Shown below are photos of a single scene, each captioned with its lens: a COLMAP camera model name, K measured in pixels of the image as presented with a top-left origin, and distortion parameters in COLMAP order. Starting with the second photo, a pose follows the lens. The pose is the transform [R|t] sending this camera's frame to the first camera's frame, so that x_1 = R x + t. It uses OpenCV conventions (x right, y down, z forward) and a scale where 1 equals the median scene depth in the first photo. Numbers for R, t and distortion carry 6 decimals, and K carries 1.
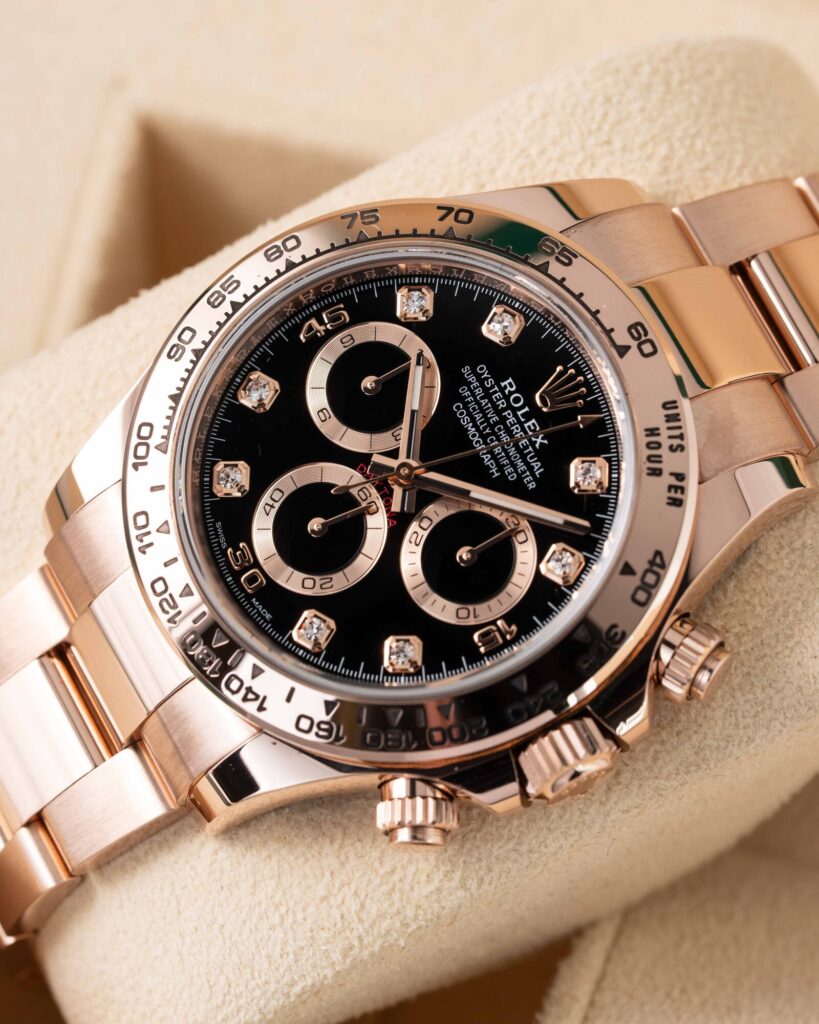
lens RADIAL K [[5803.8, 0, 409.5], [0, 5803.8, 512.0], [0, 0, 1]] dist [-0.073060, 13.310311]
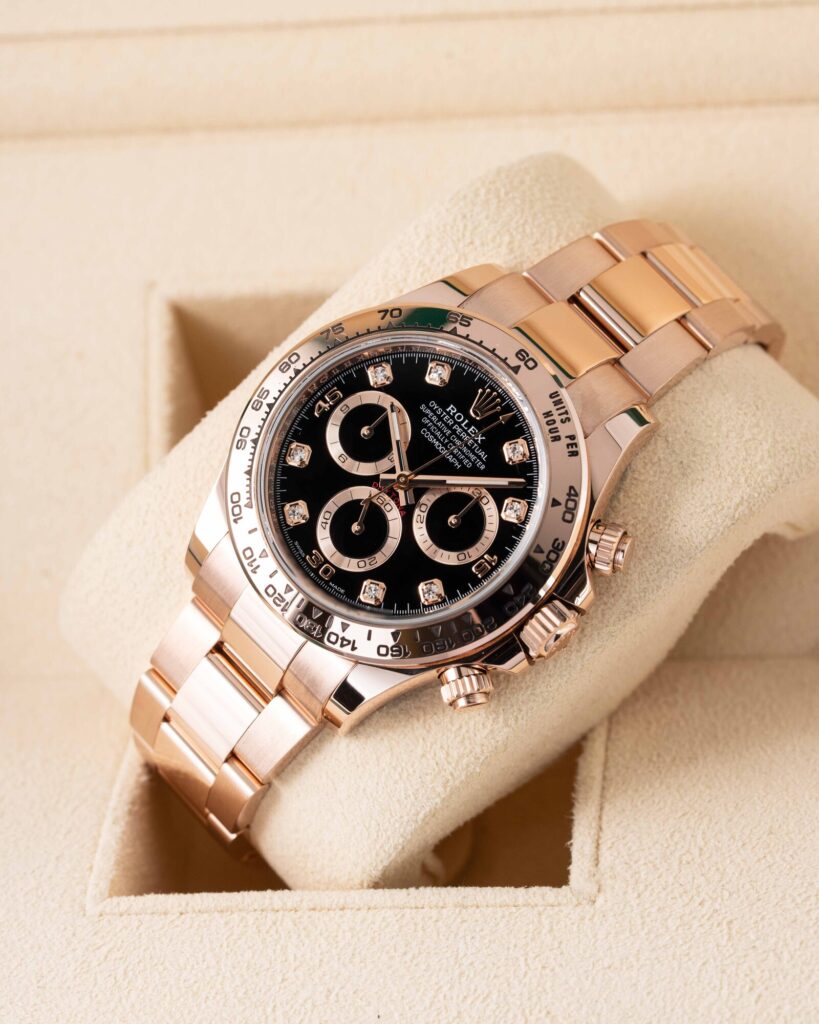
lens RADIAL K [[4622.5, 0, 409.5], [0, 4622.5, 512.0], [0, 0, 1]] dist [0.059561, 4.590507]
pose [[0.965640, -0.259545, 0.013237, -0.017729], [0.259576, 0.965722, -0.000674, 0.002858], [-0.012608, 0.004086, 0.999912, -0.252000]]
